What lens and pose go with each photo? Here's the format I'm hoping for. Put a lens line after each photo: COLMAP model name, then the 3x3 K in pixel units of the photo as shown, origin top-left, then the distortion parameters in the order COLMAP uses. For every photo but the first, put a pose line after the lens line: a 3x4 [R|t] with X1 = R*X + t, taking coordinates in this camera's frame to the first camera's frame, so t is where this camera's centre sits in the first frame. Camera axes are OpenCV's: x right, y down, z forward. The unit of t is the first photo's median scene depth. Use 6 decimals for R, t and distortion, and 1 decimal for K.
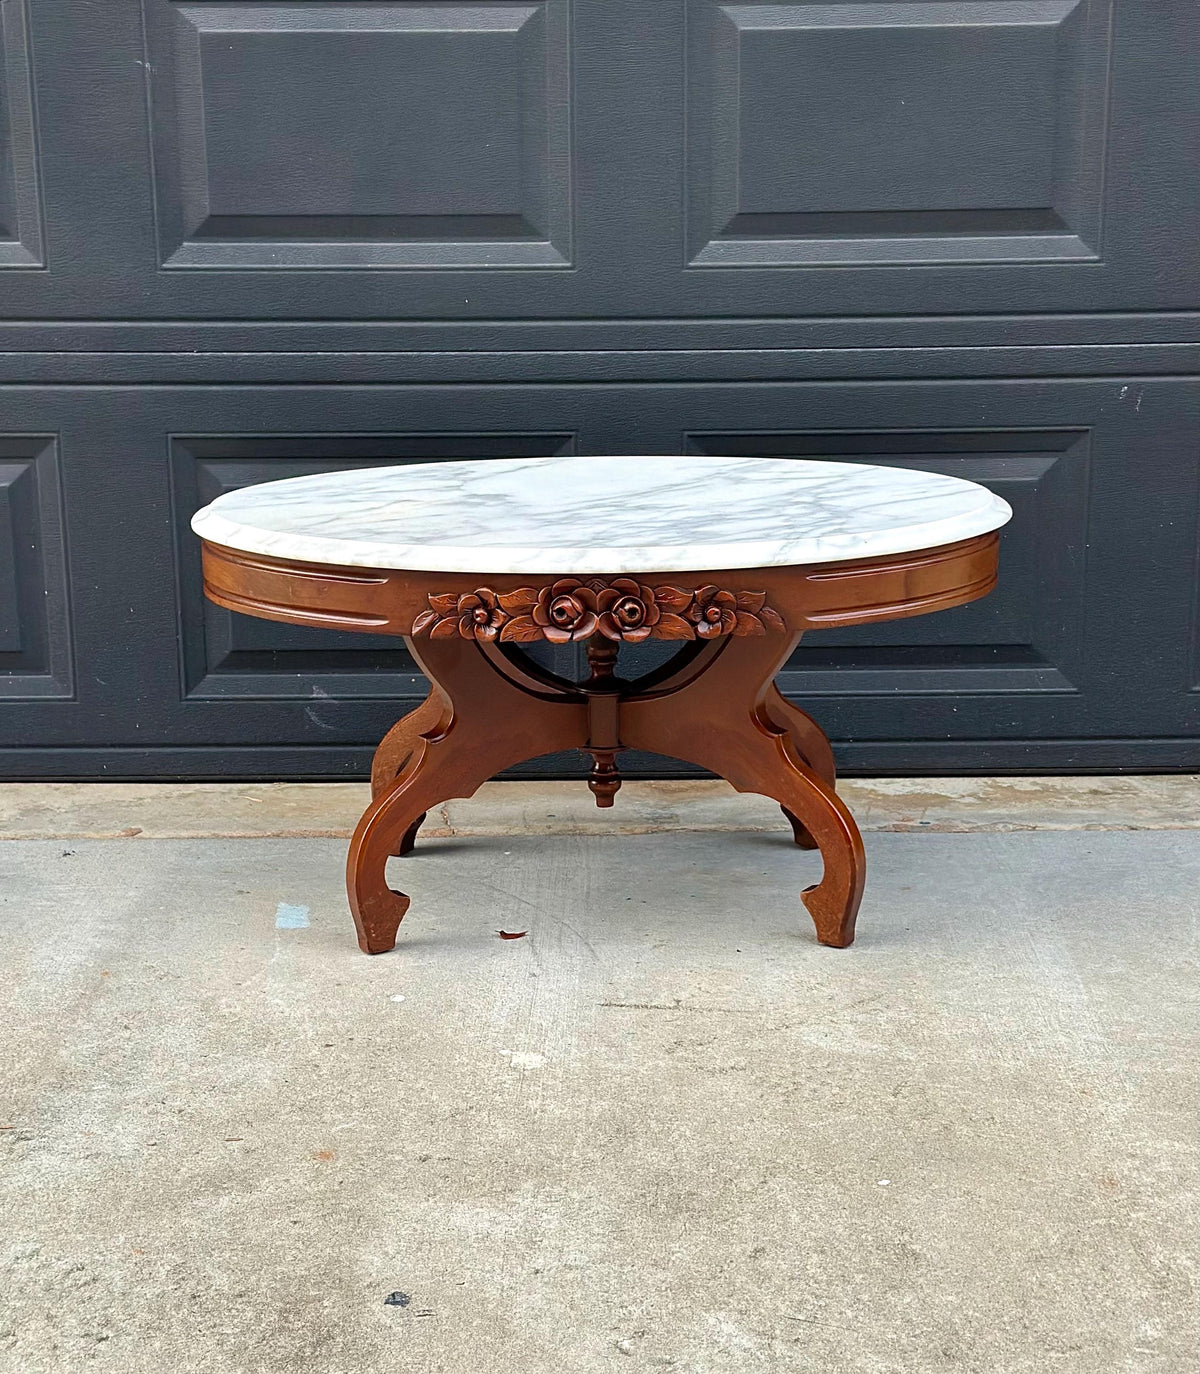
lens RADIAL K [[2519.5, 0, 601.9], [0, 2519.5, 724.2], [0, 0, 1]] dist [0.161670, -0.043150]
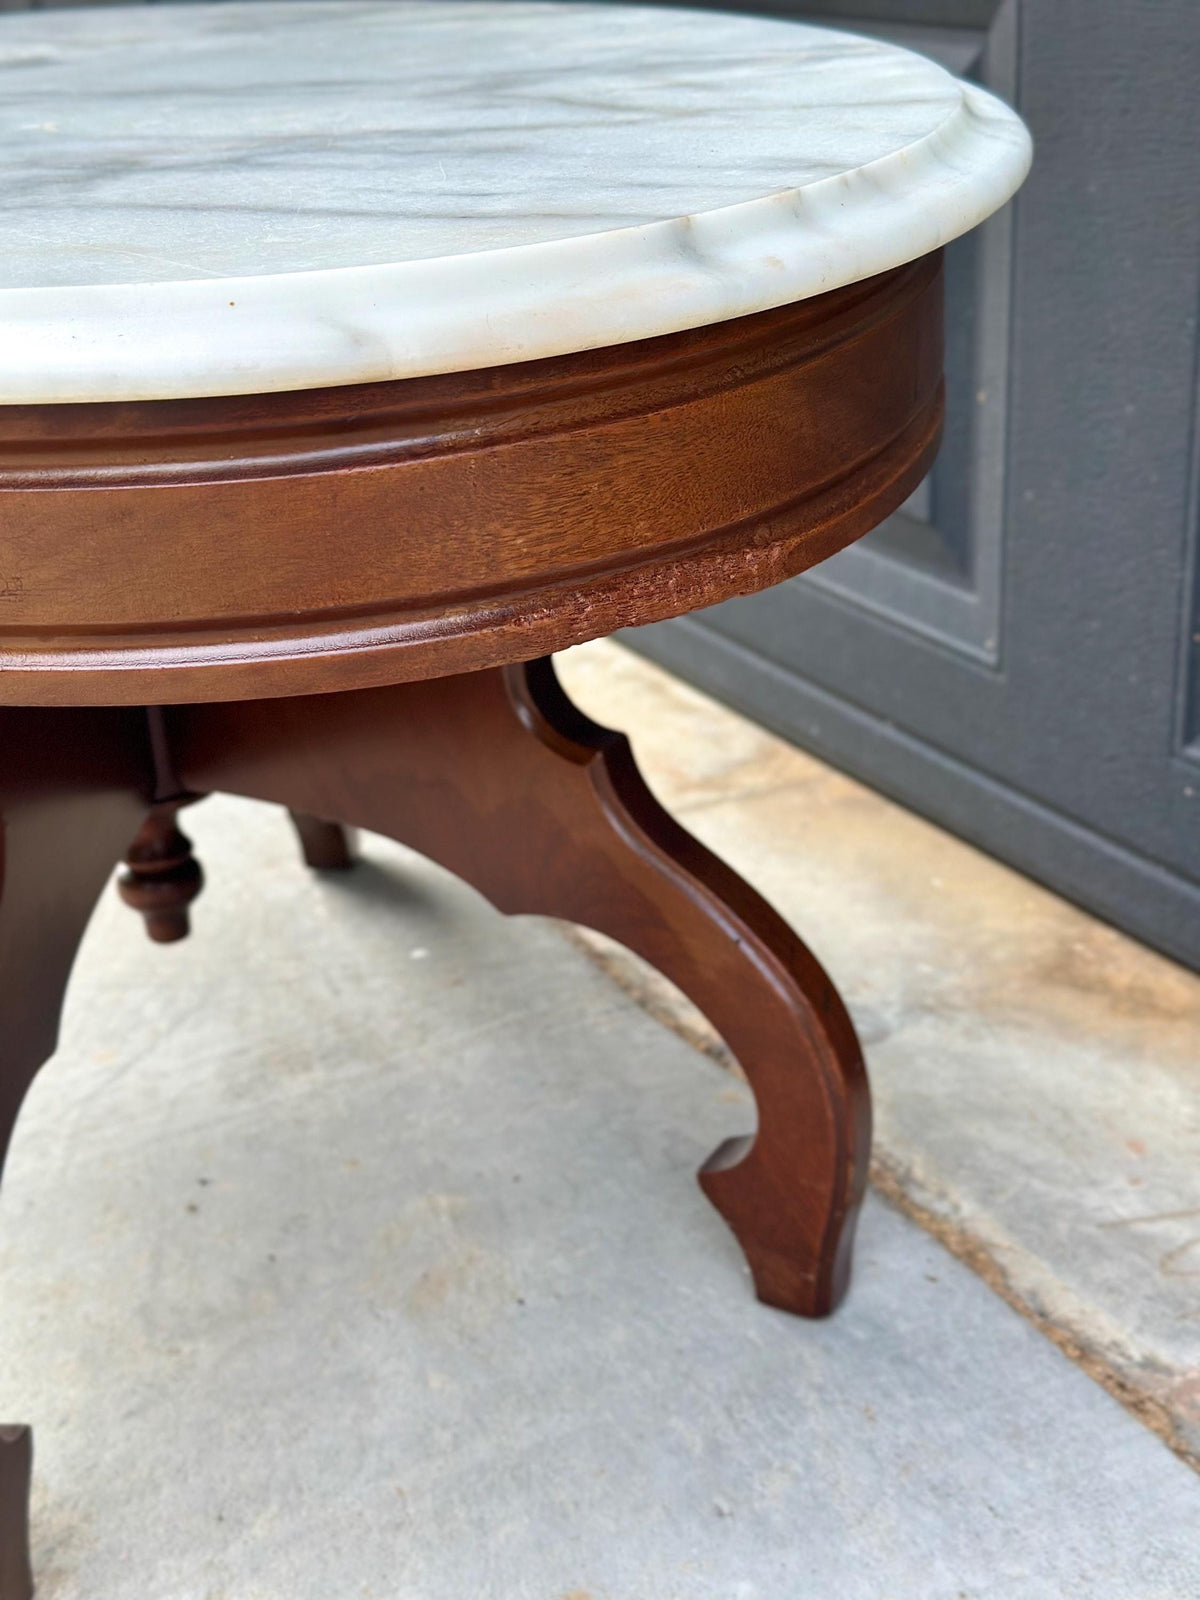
lens RADIAL K [[2276.2, 0, 600.0], [0, 2276.2, 800.0], [0, 0, 1]] dist [0.141435, -0.065341]
pose [[0.459918, 0.335828, -0.822007, 0.319013], [-0.172790, 0.941875, 0.288122, -0.101591], [0.870988, 0.009522, 0.491213, 0.903592]]
